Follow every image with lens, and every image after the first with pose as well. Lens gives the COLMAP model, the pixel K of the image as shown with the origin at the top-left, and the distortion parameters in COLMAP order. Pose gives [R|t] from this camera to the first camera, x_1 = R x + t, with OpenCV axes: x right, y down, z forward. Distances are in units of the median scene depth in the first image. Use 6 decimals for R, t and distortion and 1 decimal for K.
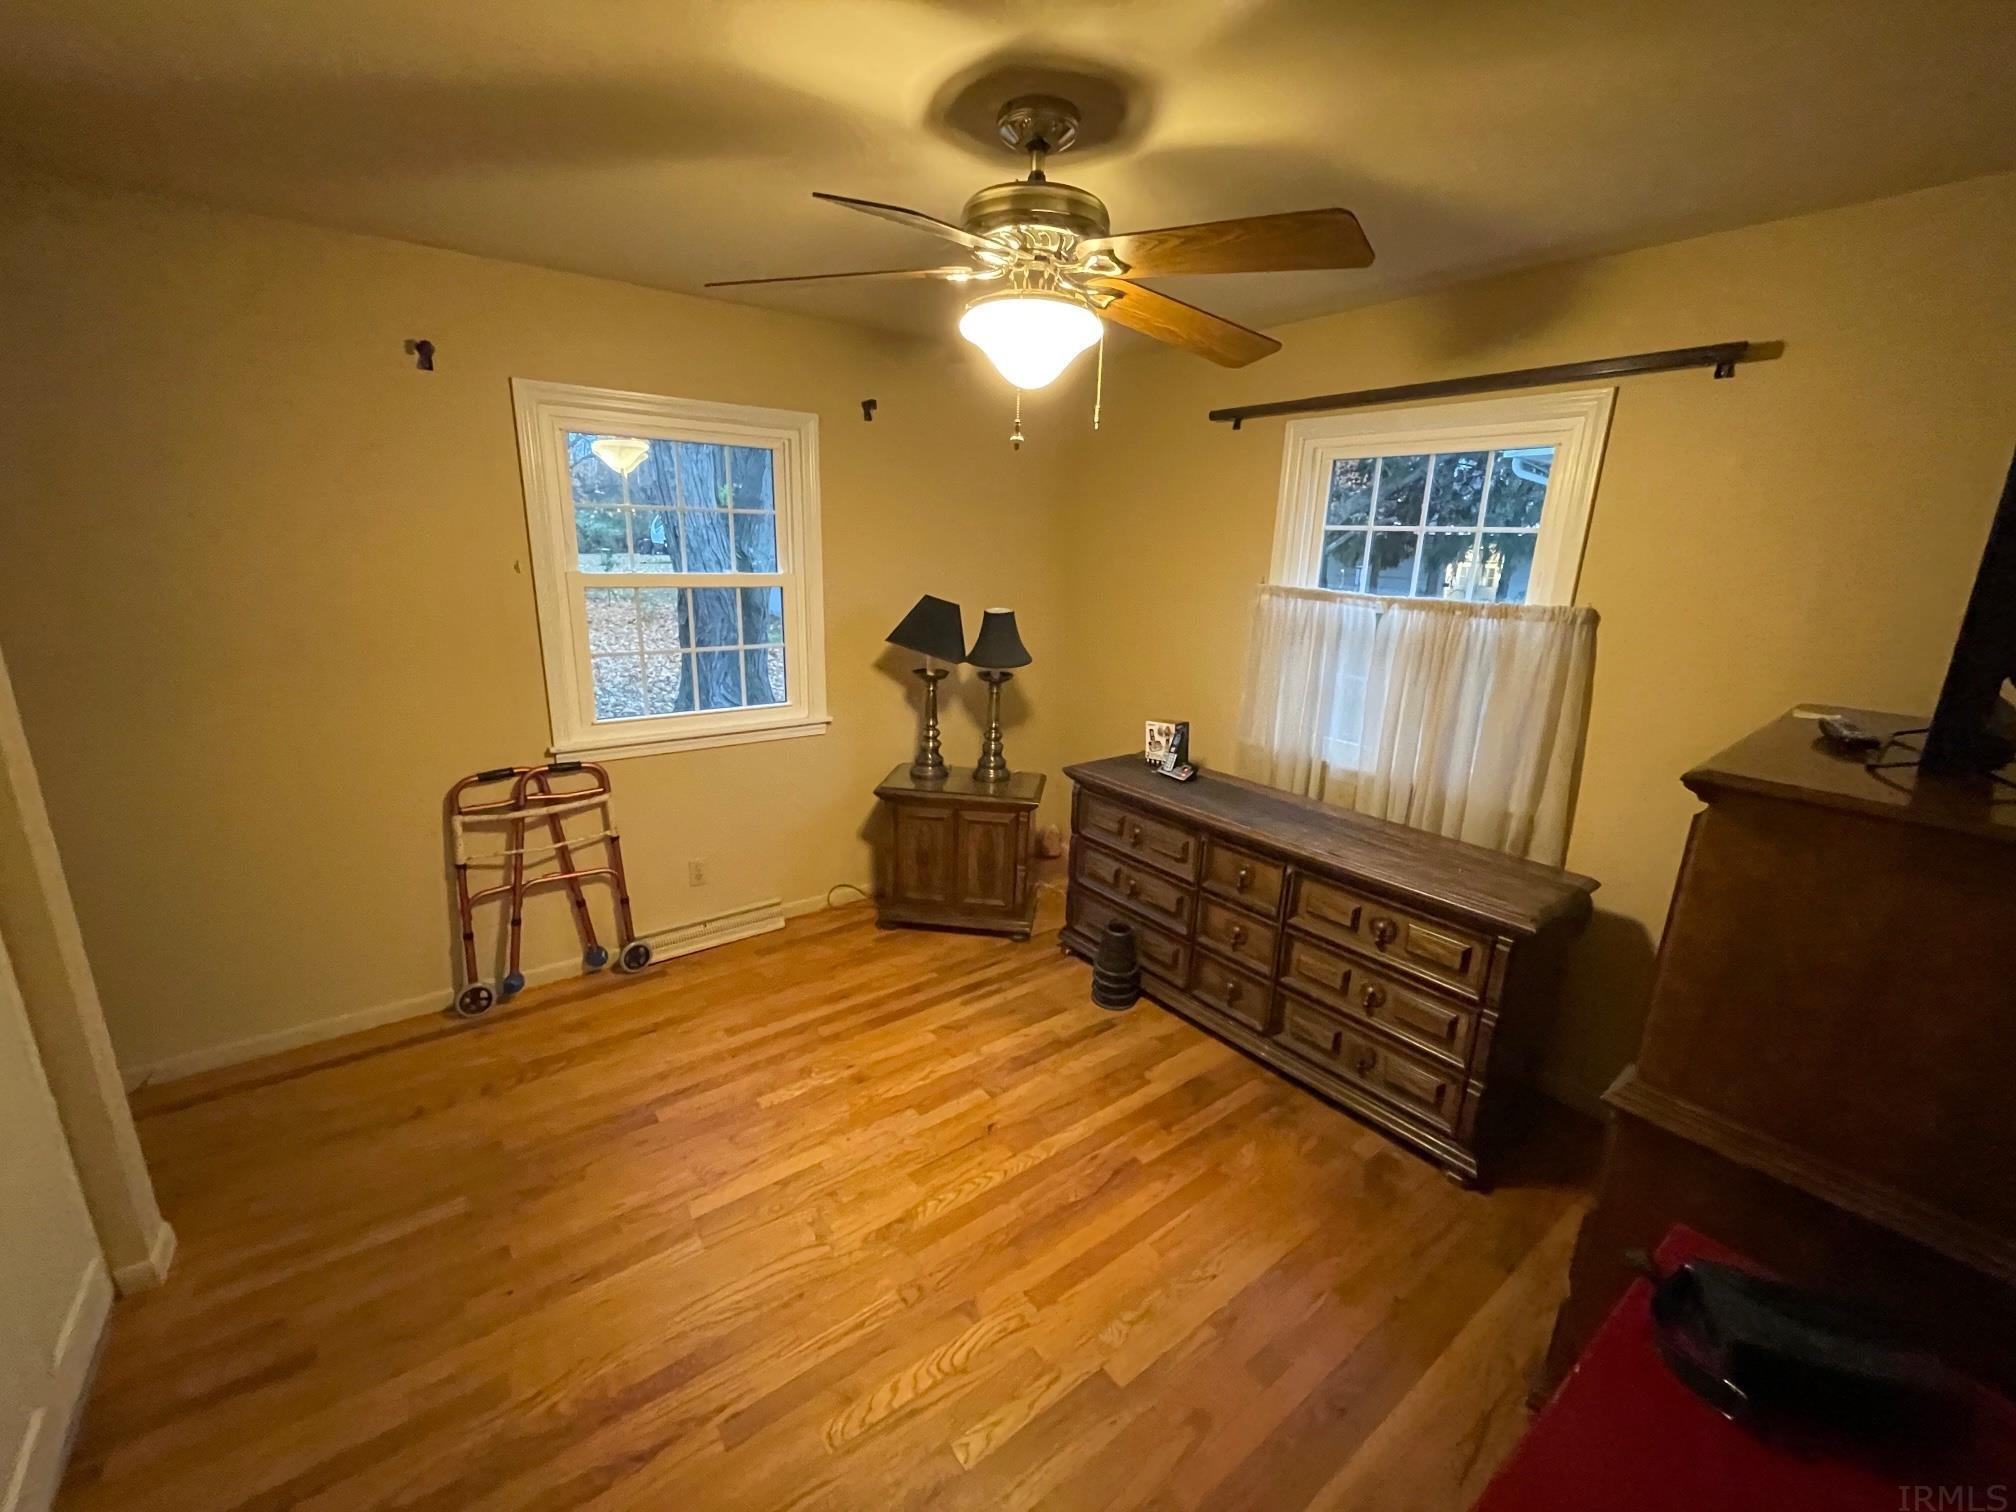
lens RADIAL K [[813.6, 0, 1007.1], [0, 813.6, 751.8], [0, 0, 1]] dist [-0.001097, -0.000194]
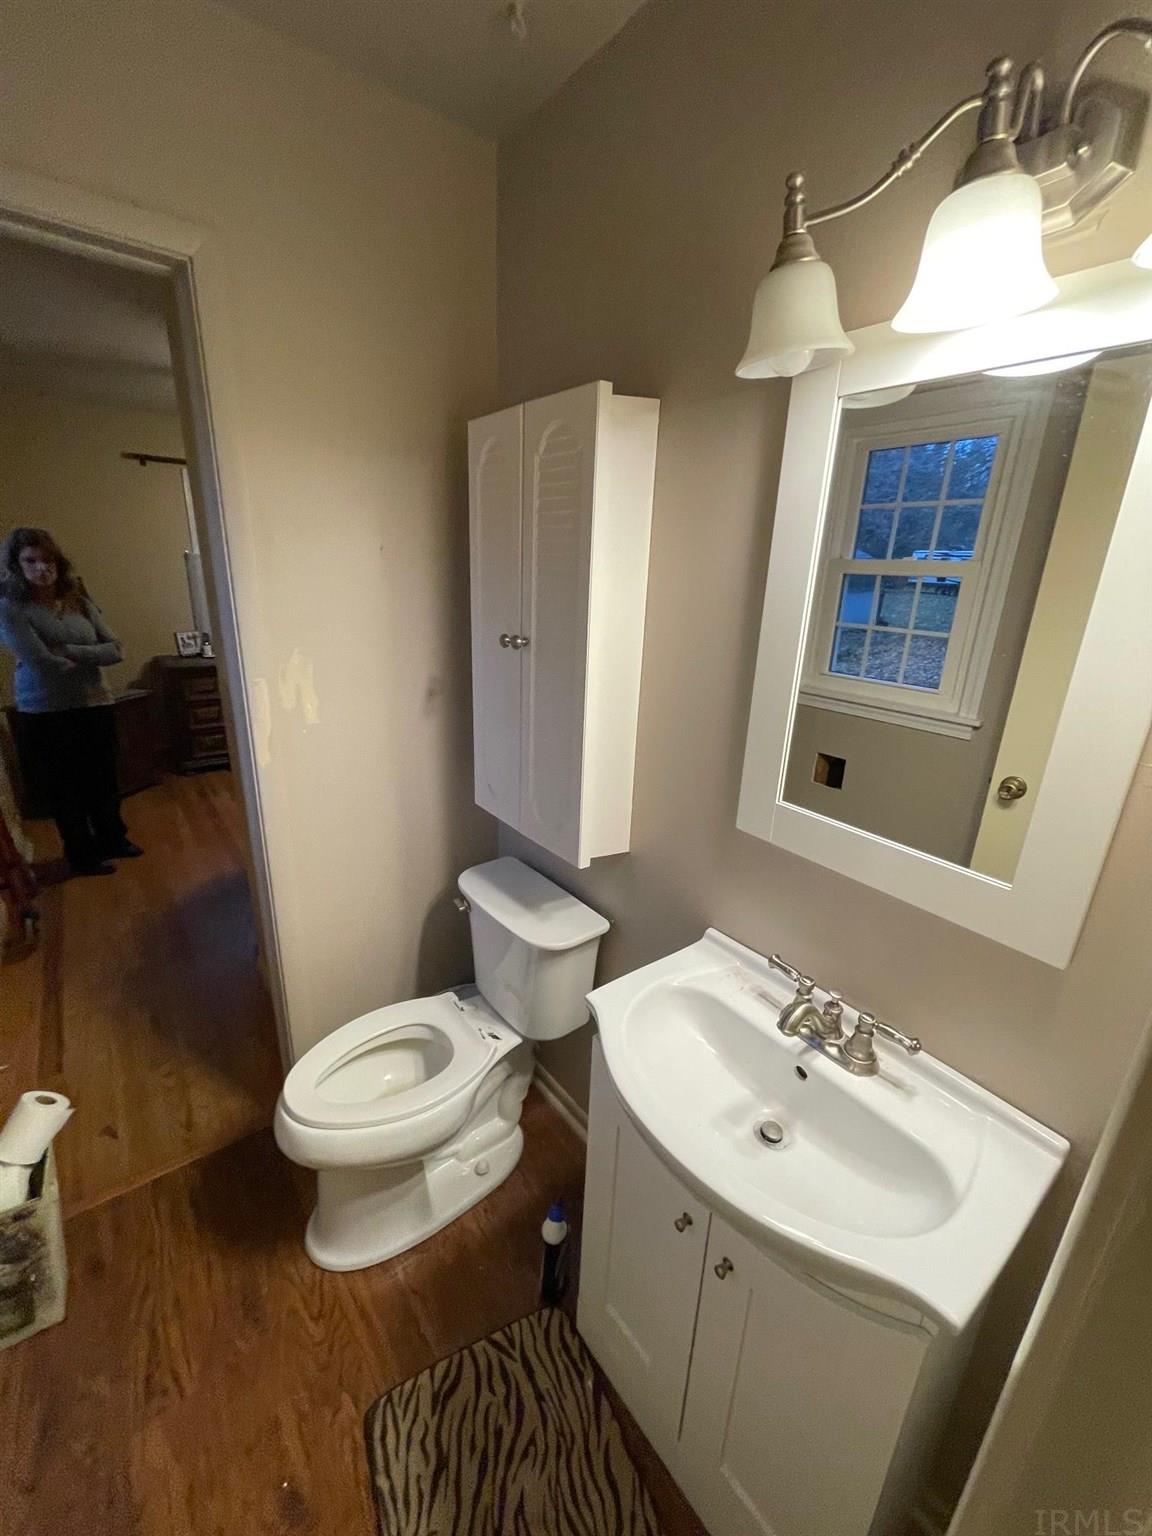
lens RADIAL K [[619.9, 0, 575.7], [0, 619.9, 767.6], [0, 0, 1]] dist [-0.001097, -0.000194]
pose [[0.004515, -0.337008, 0.941491, -1.226572], [0.227695, 0.917115, 0.327191, -0.014200], [-0.973722, 0.212896, 0.080876, 0.097378]]
